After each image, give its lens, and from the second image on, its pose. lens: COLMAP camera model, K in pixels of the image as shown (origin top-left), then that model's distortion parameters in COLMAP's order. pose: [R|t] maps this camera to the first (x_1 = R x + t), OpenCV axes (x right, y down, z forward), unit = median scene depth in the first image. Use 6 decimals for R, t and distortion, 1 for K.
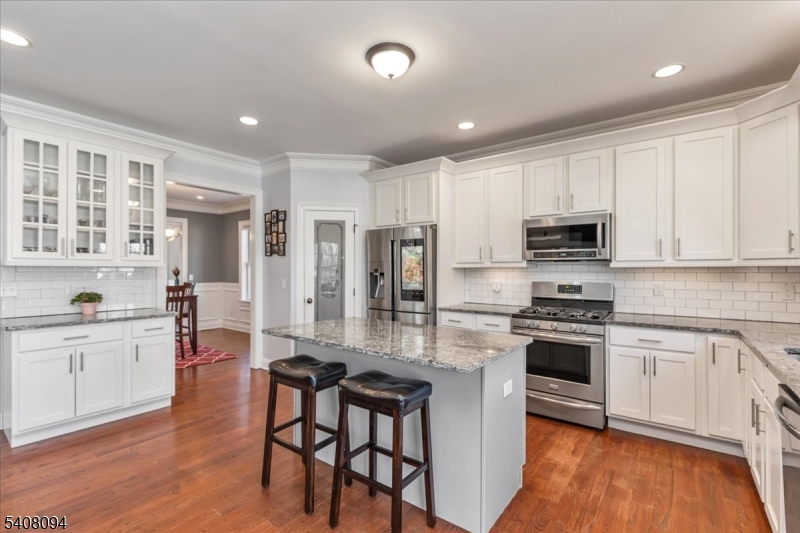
lens RADIAL K [[370.6, 0, 400.3], [0, 370.6, 267.6], [0, 0, 1]] dist [0.001283, -0.001559]
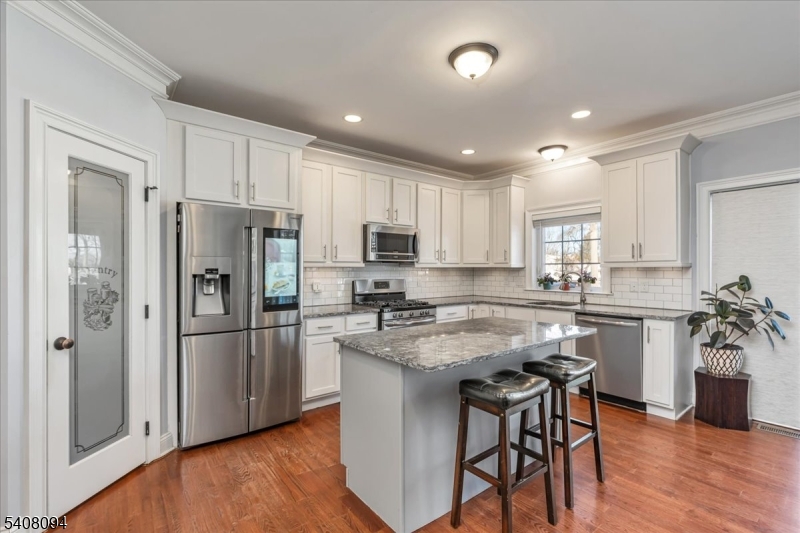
lens RADIAL K [[370.6, 0, 400.3], [0, 370.6, 265.7], [0, 0, 1]] dist [0.001283, -0.001559]
pose [[0.227835, 0.007359, 0.973672, -0.675588], [-0.003660, 0.999971, -0.006701, 0.002189], [-0.973693, -0.002037, 0.227855, 0.619790]]
